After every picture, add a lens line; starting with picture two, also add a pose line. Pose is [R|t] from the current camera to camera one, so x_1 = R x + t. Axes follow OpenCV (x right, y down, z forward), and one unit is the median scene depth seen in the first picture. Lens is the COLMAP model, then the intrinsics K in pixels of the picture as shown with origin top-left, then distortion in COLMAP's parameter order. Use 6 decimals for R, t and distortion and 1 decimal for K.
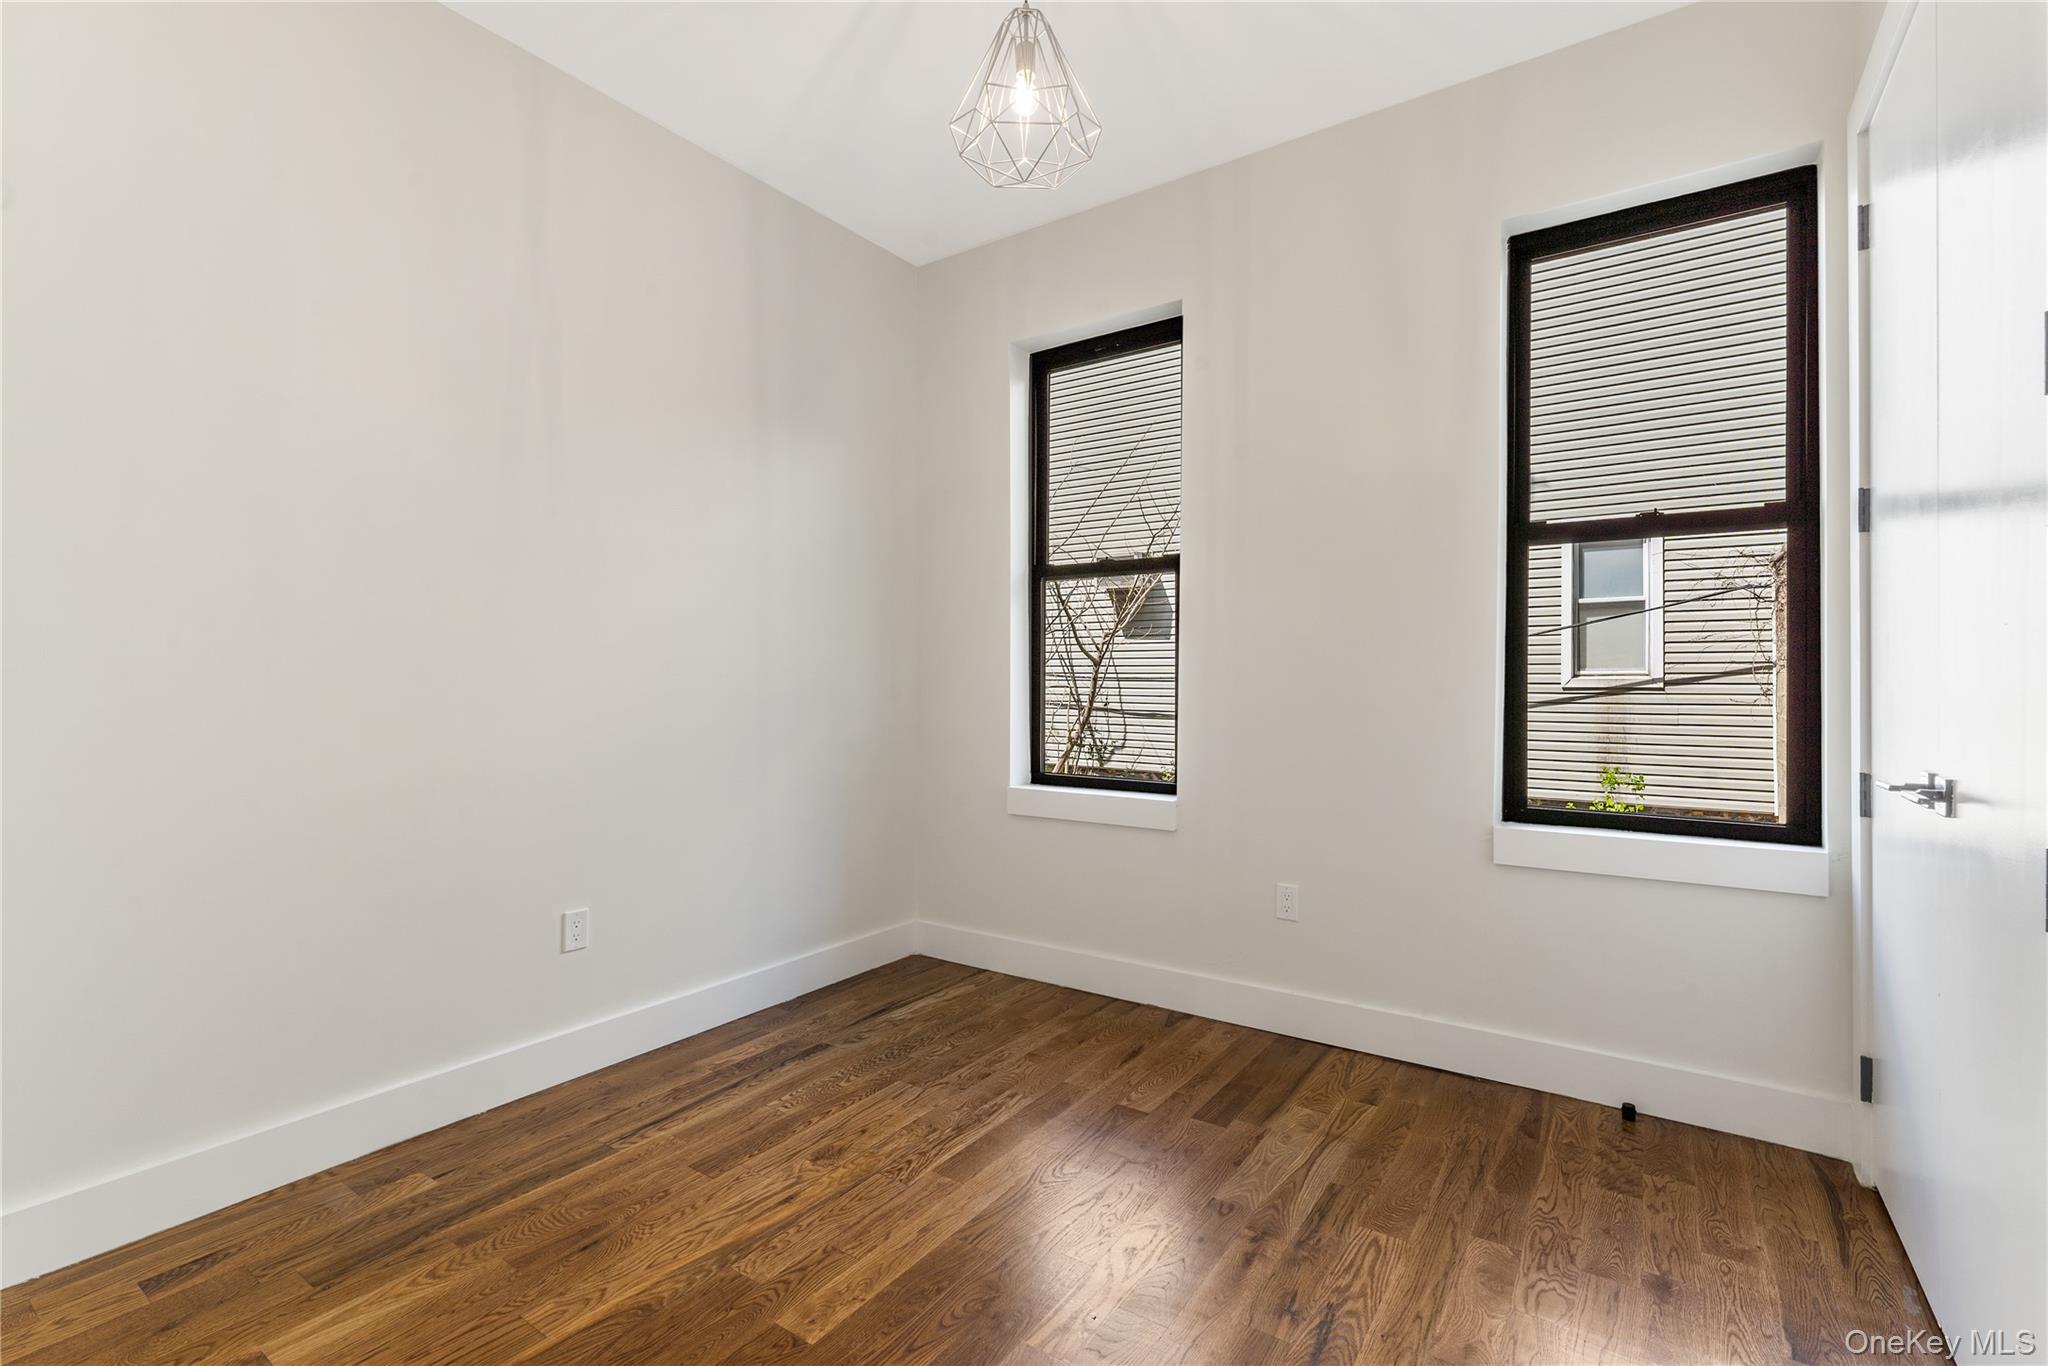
lens RADIAL K [[911.5, 0, 1024.0], [0, 911.5, 683.0], [0, 0, 1]] dist [0.000140, 0.000159]
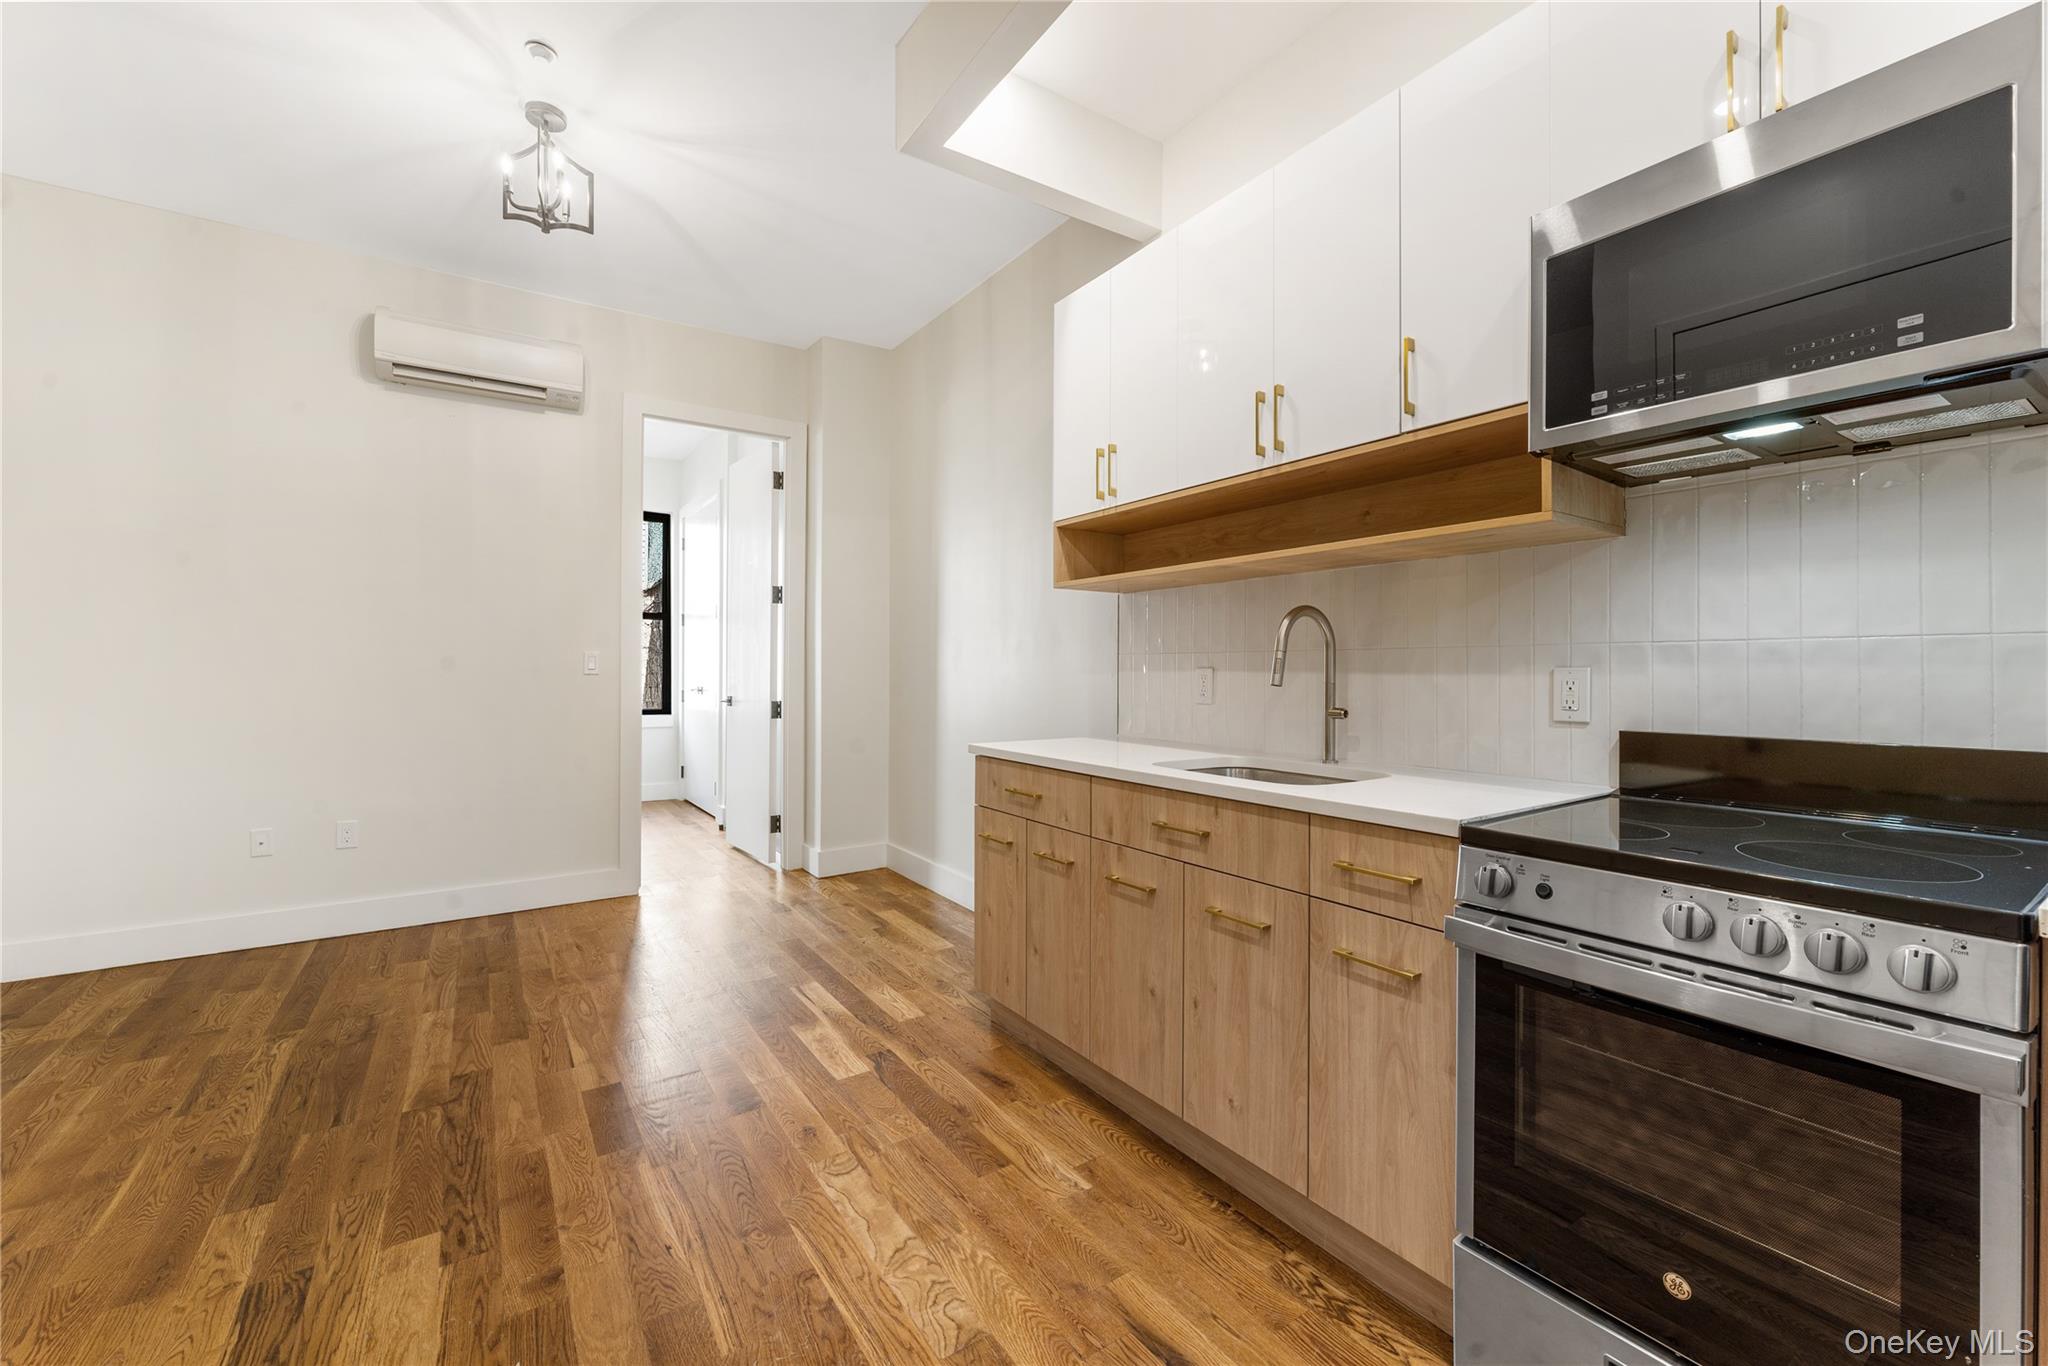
lens RADIAL K [[816.8, 0, 1021.4], [0, 816.8, 669.4], [0, 0, 1]] dist [0.000120, 0.000083]
pose [[0.373666, 0.000437, 0.927563, -1.360813], [-0.001466, 0.999999, 0.000119, 0.008351], [-0.927562, -0.001405, 0.373667, -1.257866]]
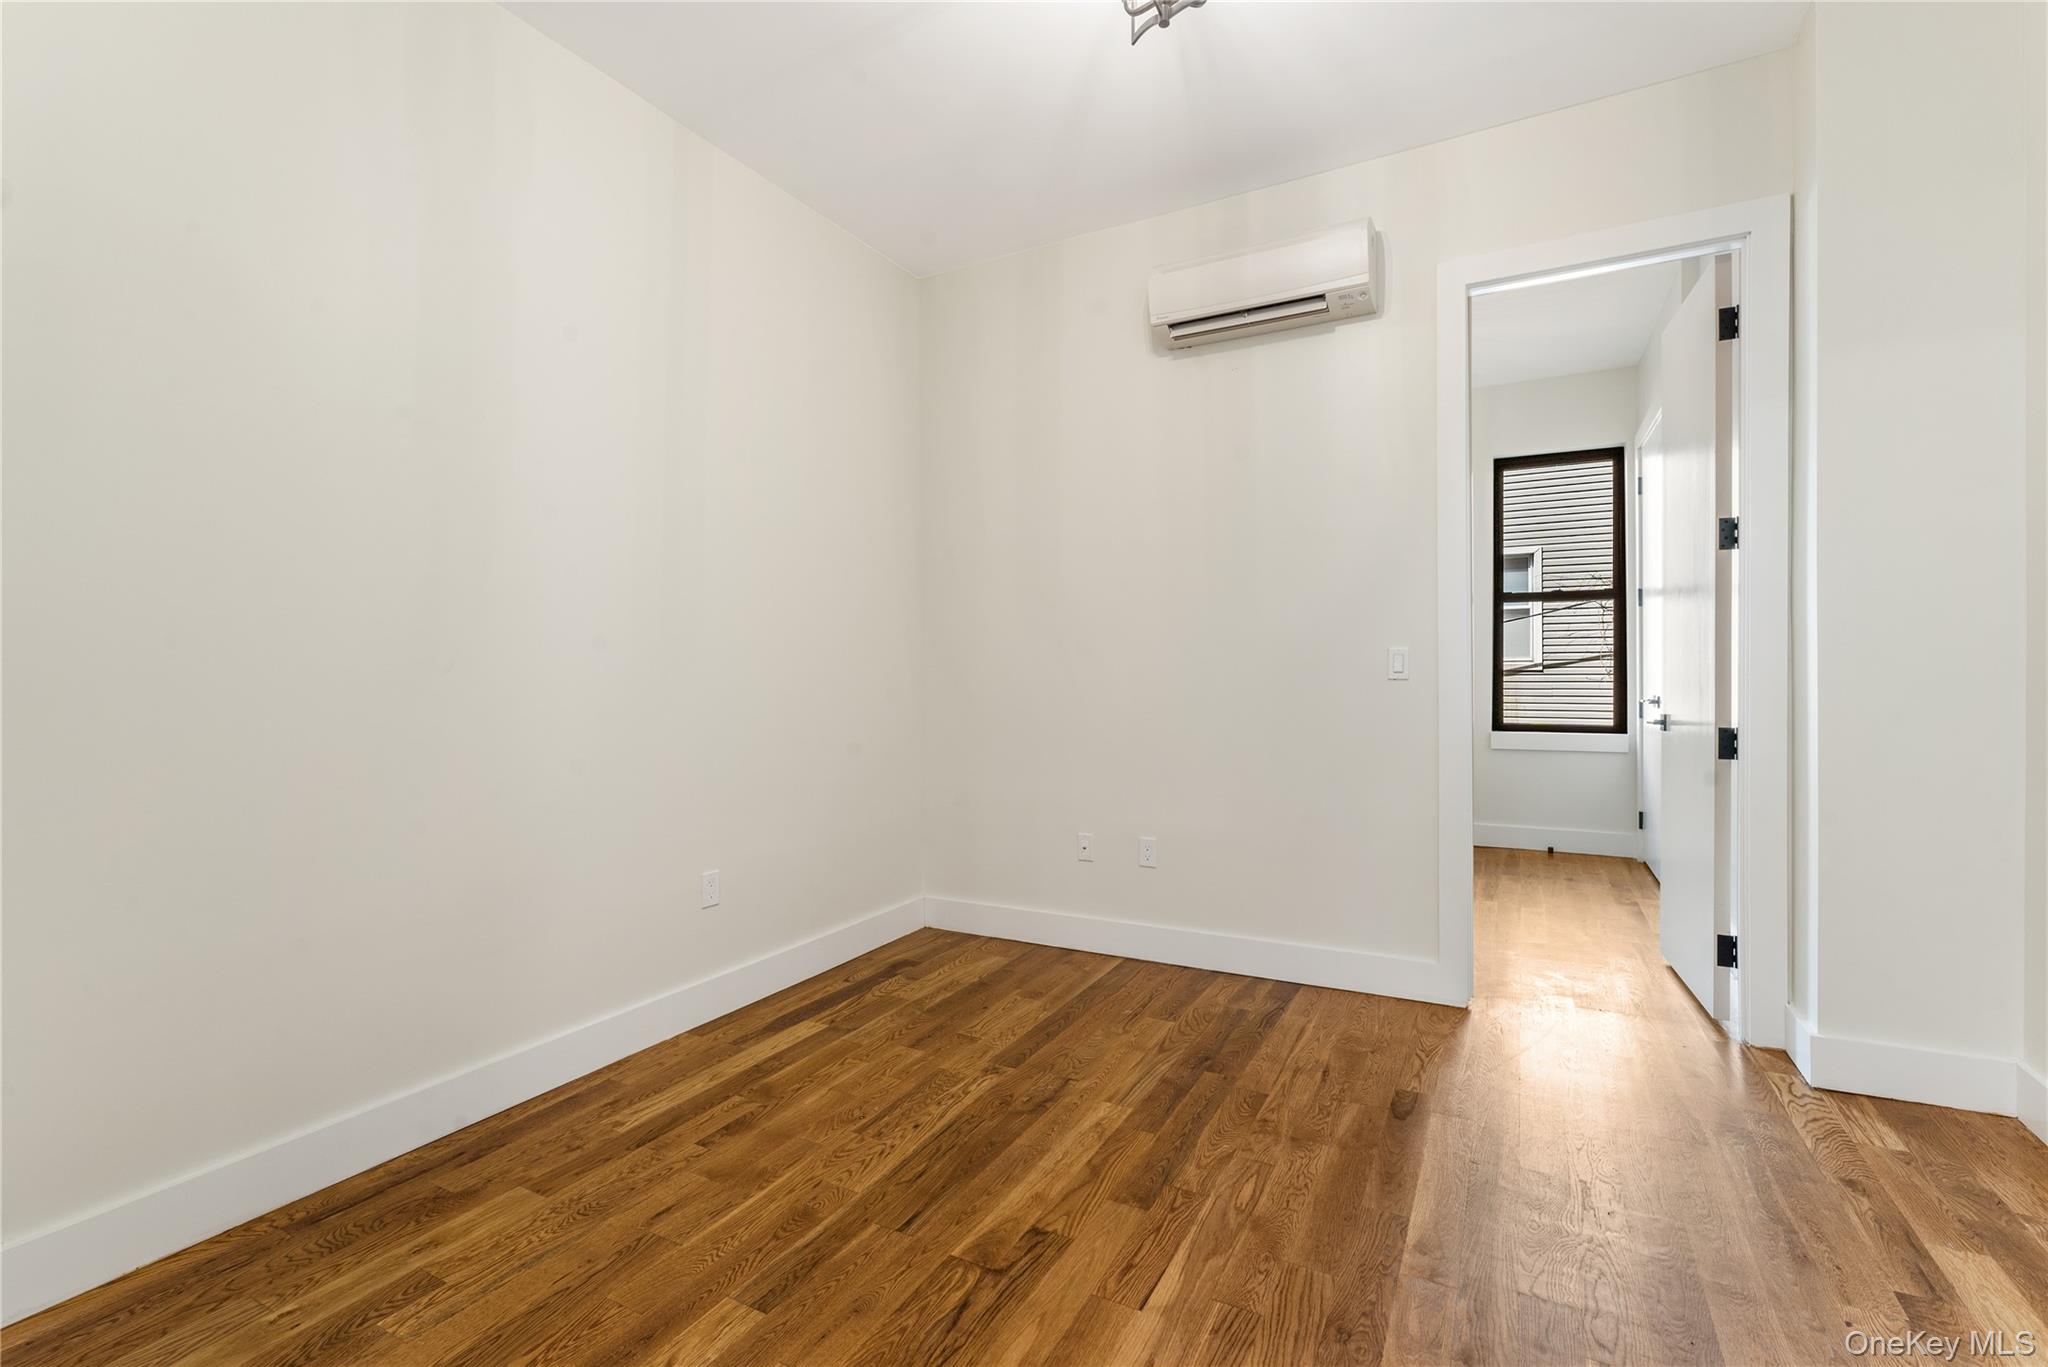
lens RADIAL K [[899.8, 0, 1024.0], [0, 899.8, 683.5], [0, 0, 1]] dist [-0.003221, -0.000872]
pose [[0.994552, -0.010175, 0.103742, -0.856531], [0.008907, 0.999880, 0.012677, 0.003745], [-0.103858, -0.011684, 0.994523, -1.073529]]
